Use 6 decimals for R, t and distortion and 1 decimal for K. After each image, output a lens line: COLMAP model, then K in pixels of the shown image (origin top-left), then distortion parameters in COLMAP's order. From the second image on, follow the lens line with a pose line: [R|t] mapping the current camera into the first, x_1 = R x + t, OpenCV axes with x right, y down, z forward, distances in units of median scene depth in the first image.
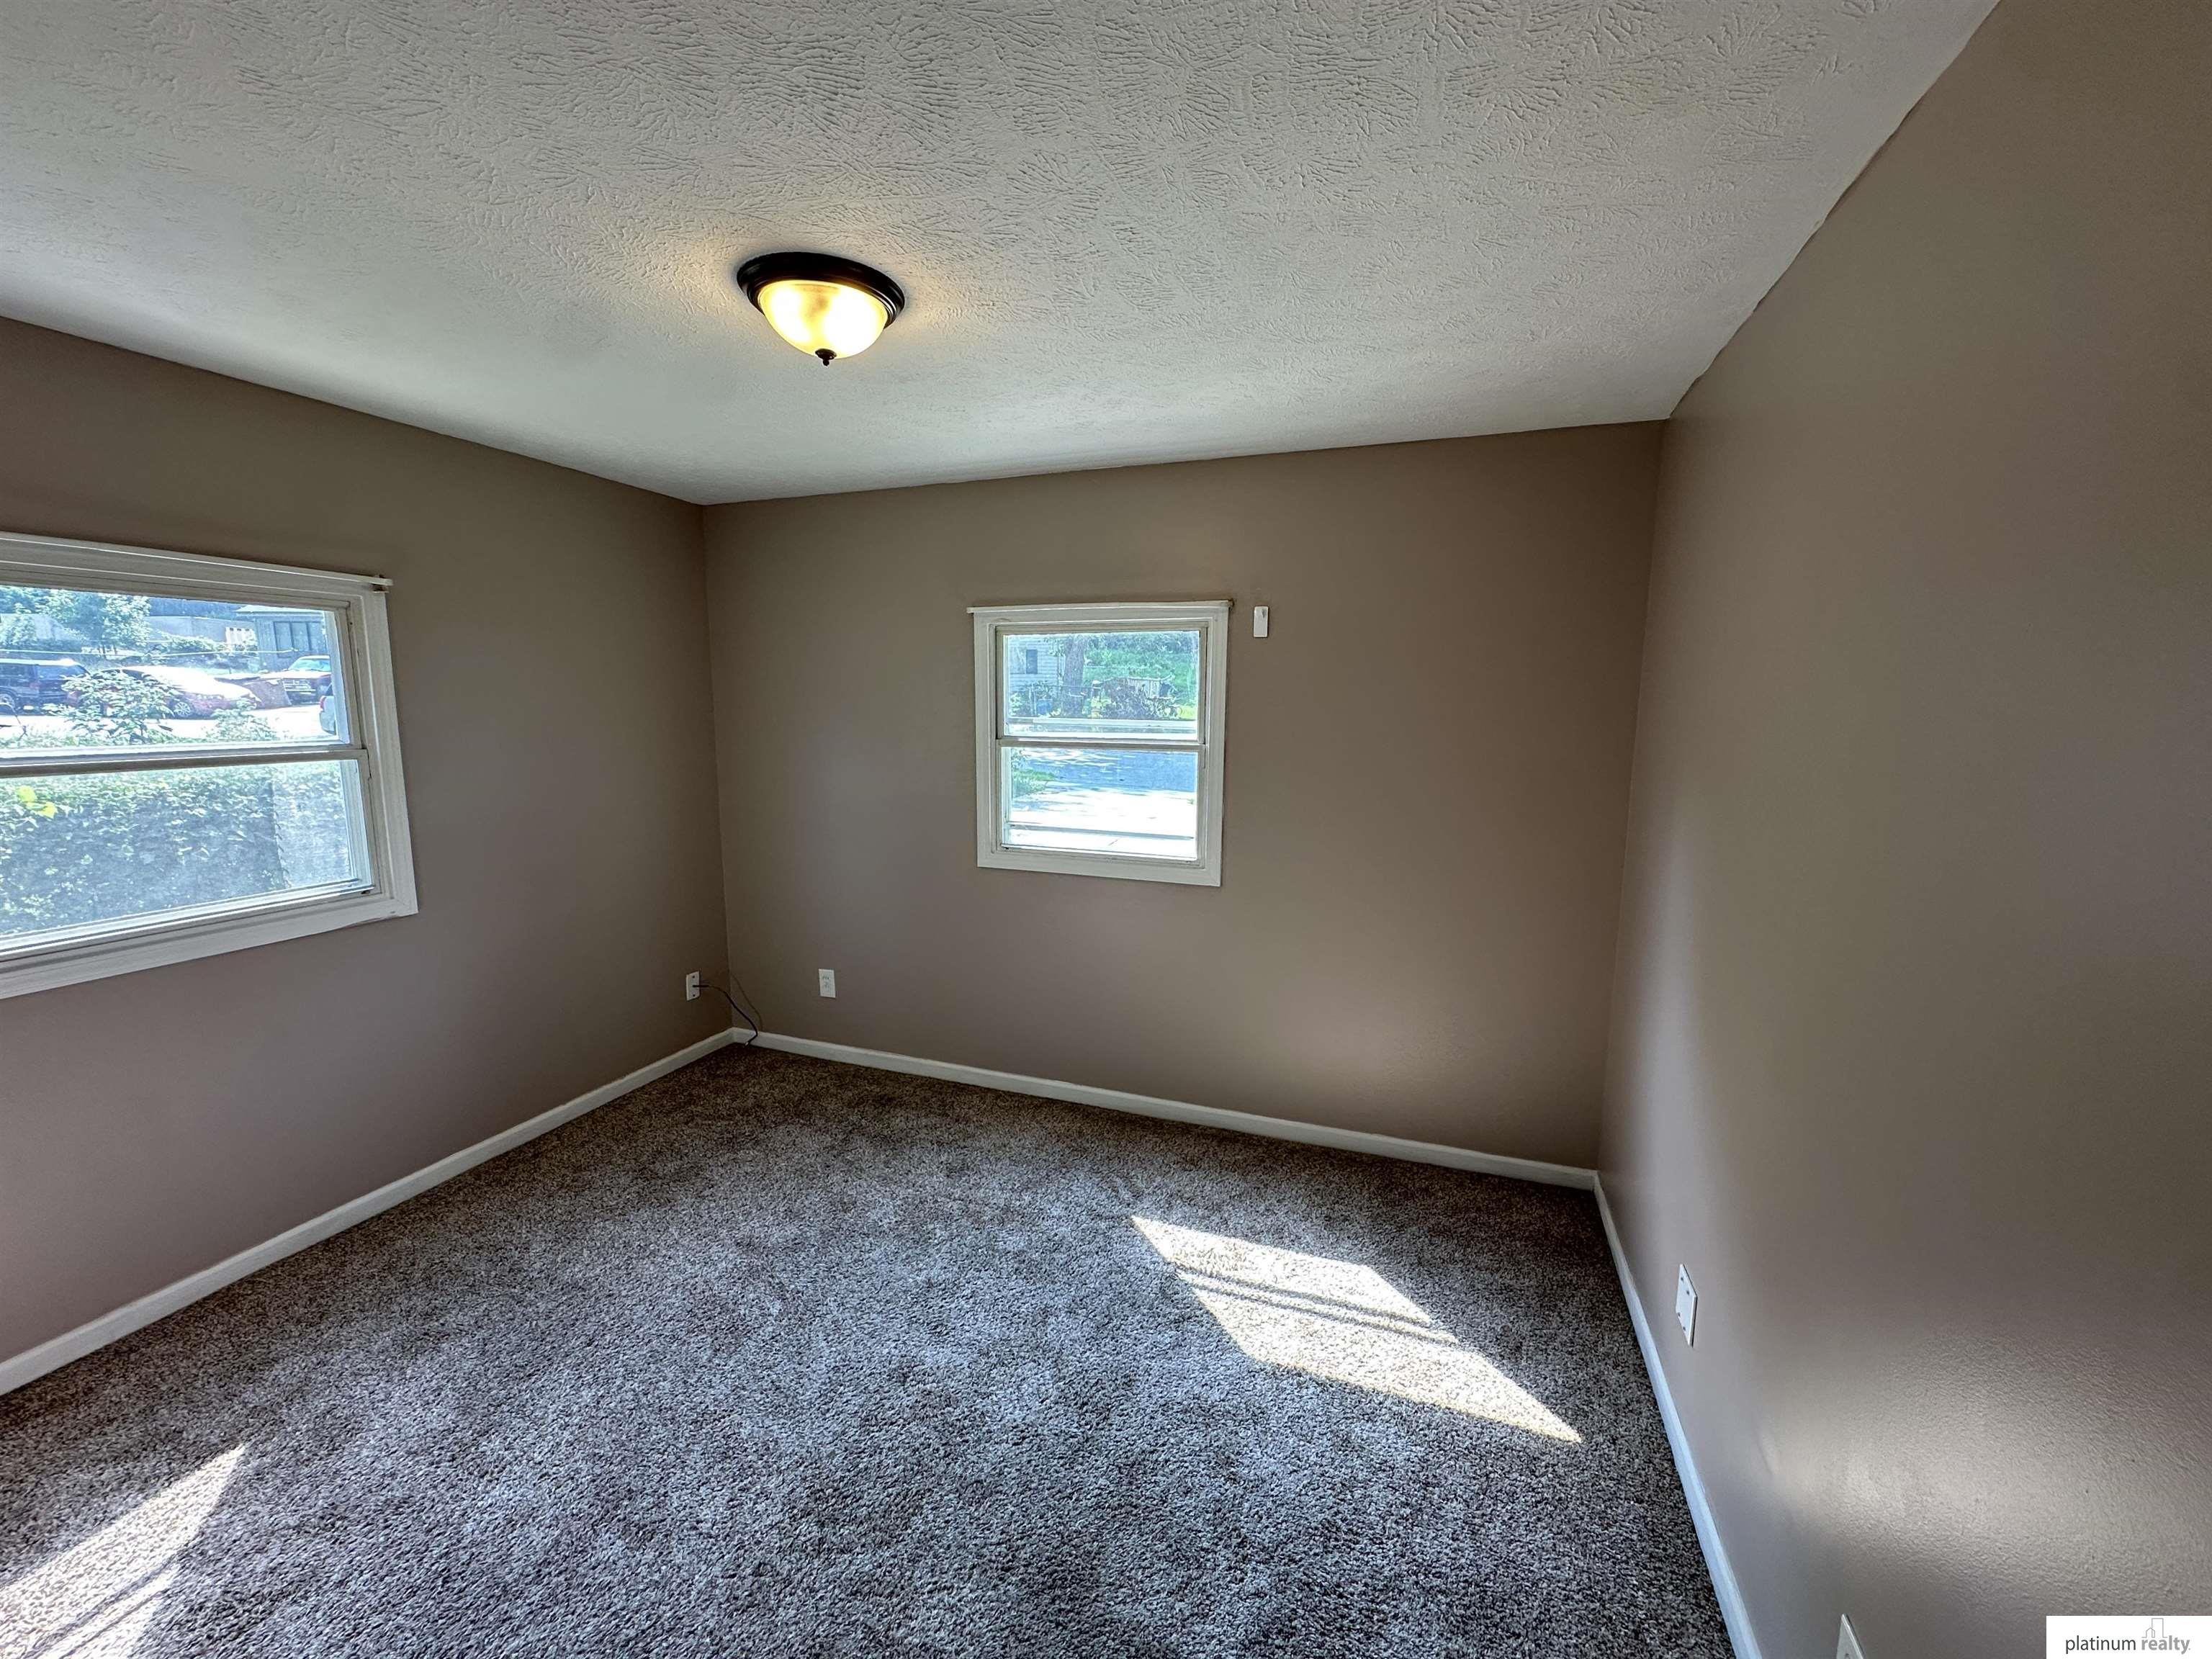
lens RADIAL K [[888.2, 0, 1110.0], [0, 888.2, 826.7], [0, 0, 1]] dist [-0.002031, 0.000389]
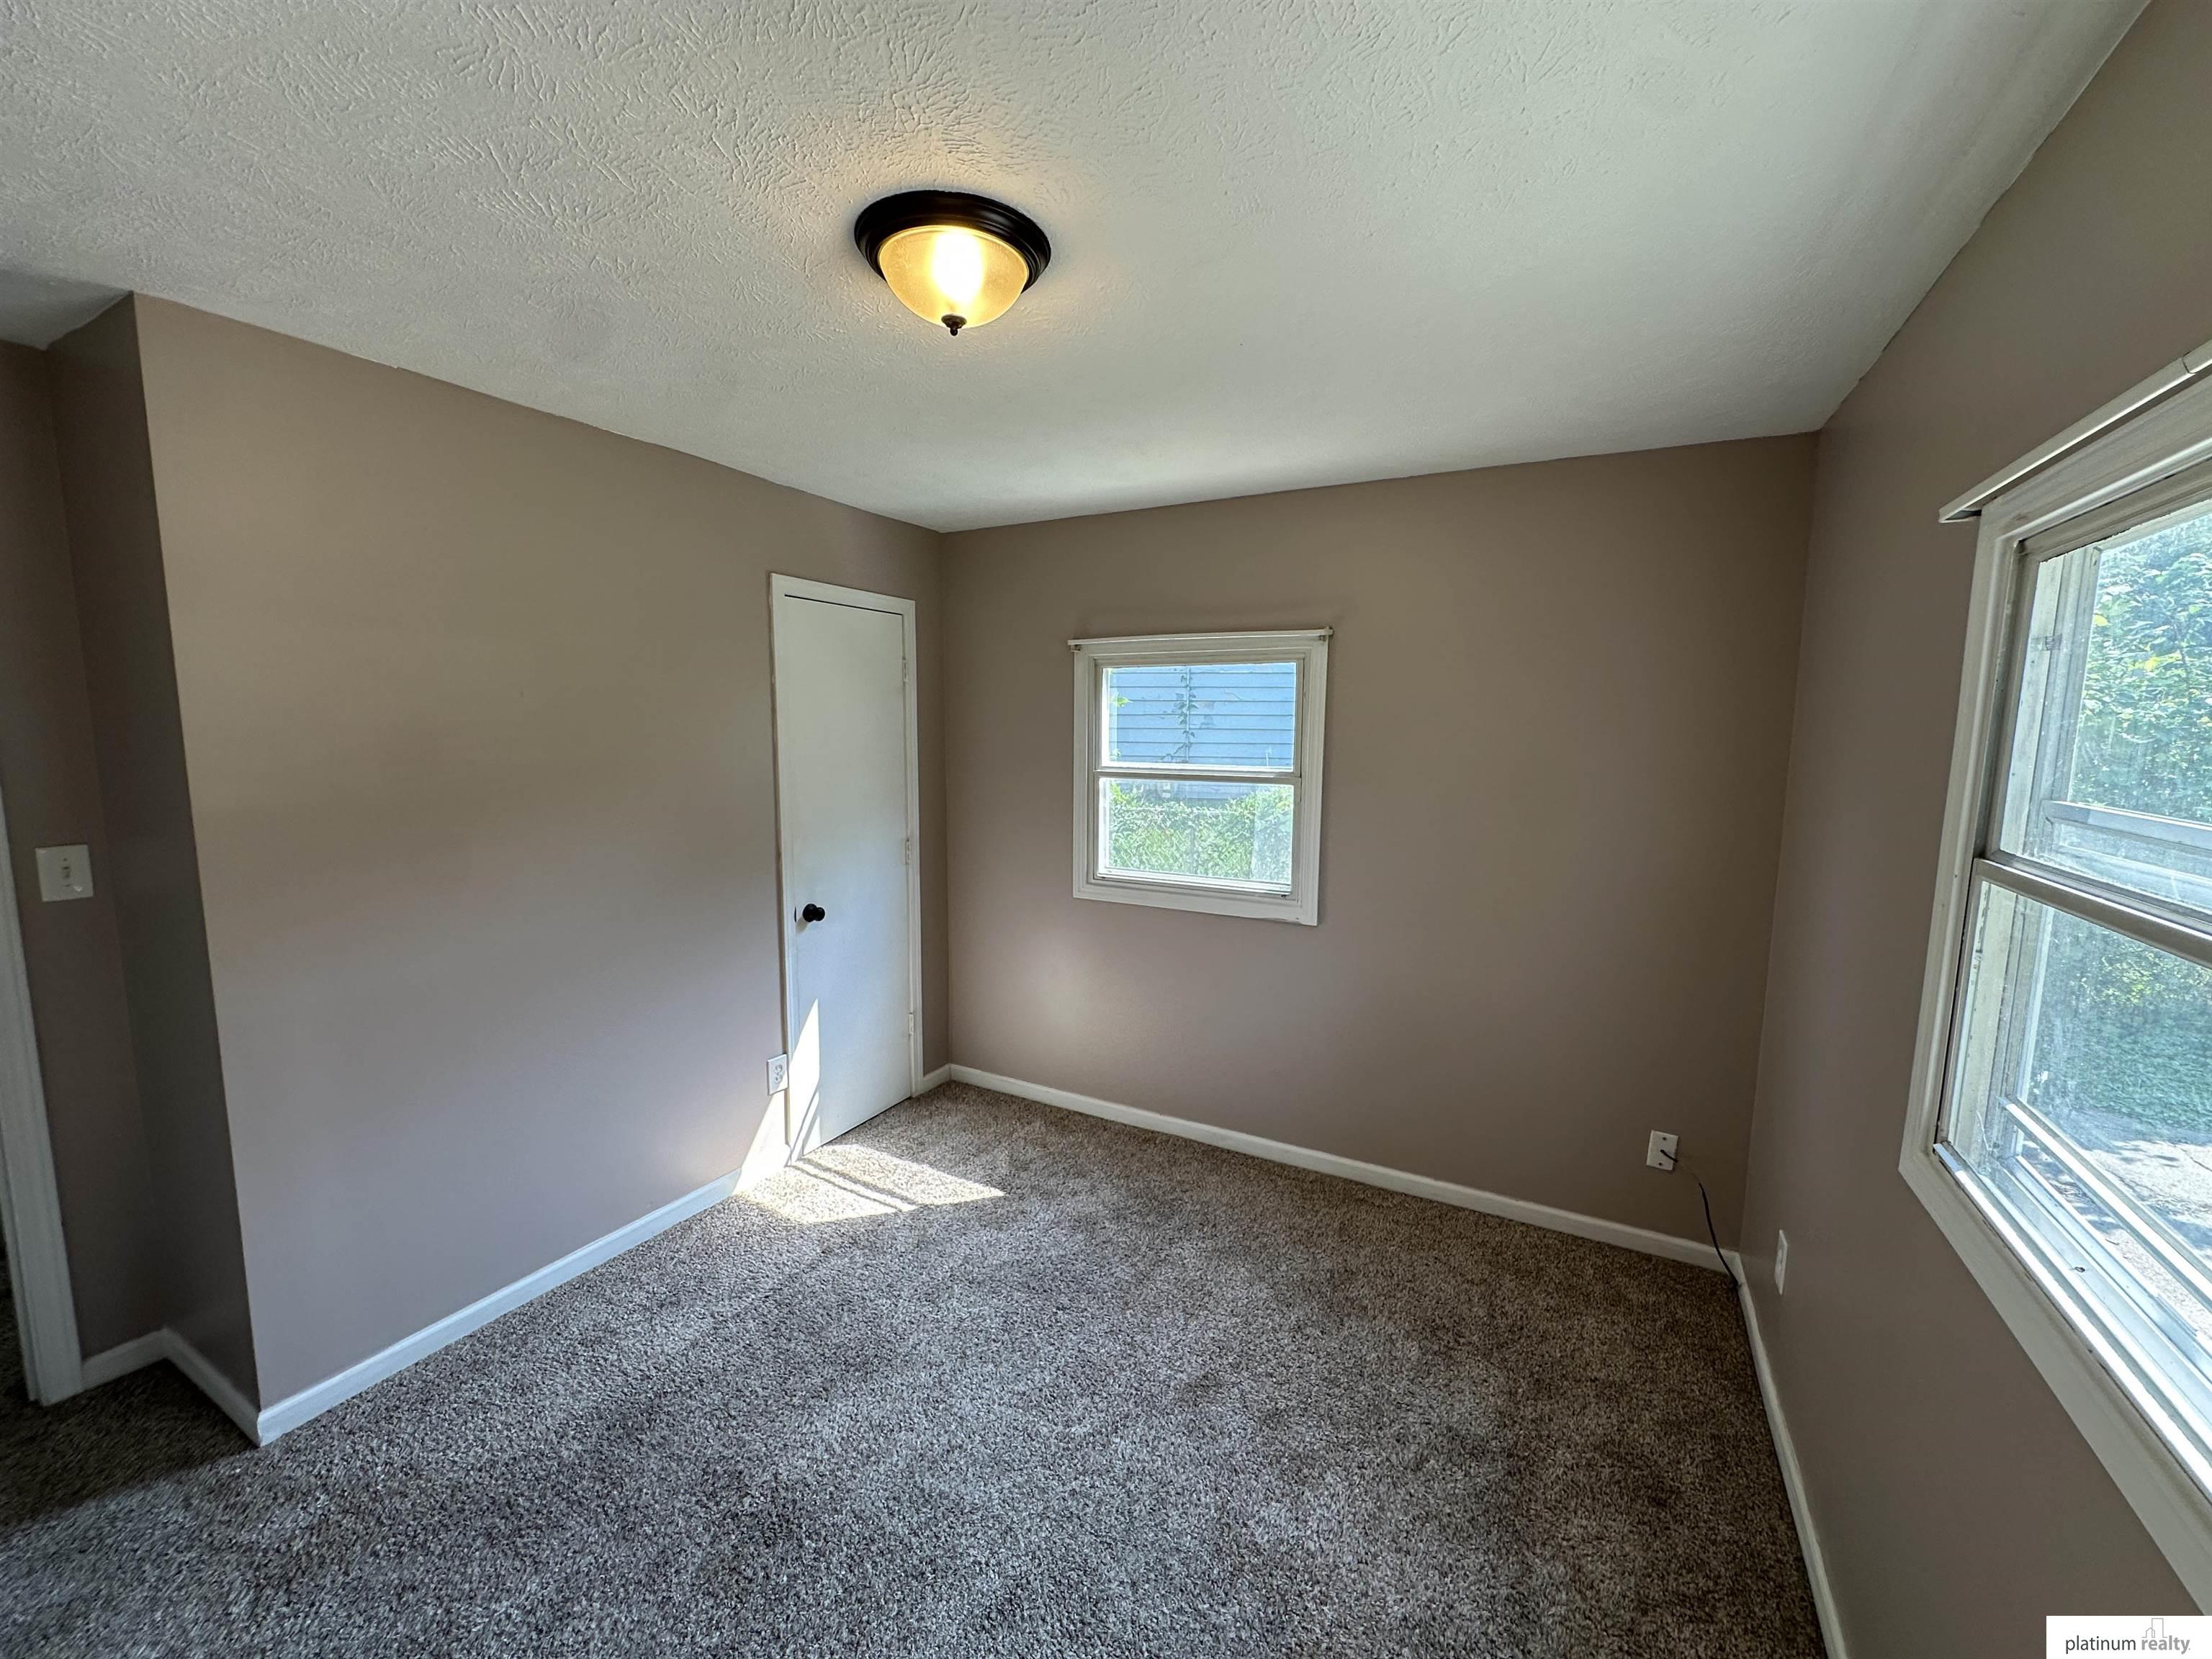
lens RADIAL K [[888.2, 0, 1110.0], [0, 888.2, 826.7], [0, 0, 1]] dist [-0.002031, 0.000389]
pose [[-0.149148, 0.105878, -0.983130, 0.361679], [-0.148105, 0.980643, 0.128078, -0.135886], [0.977660, 0.164709, -0.130580, 0.915030]]
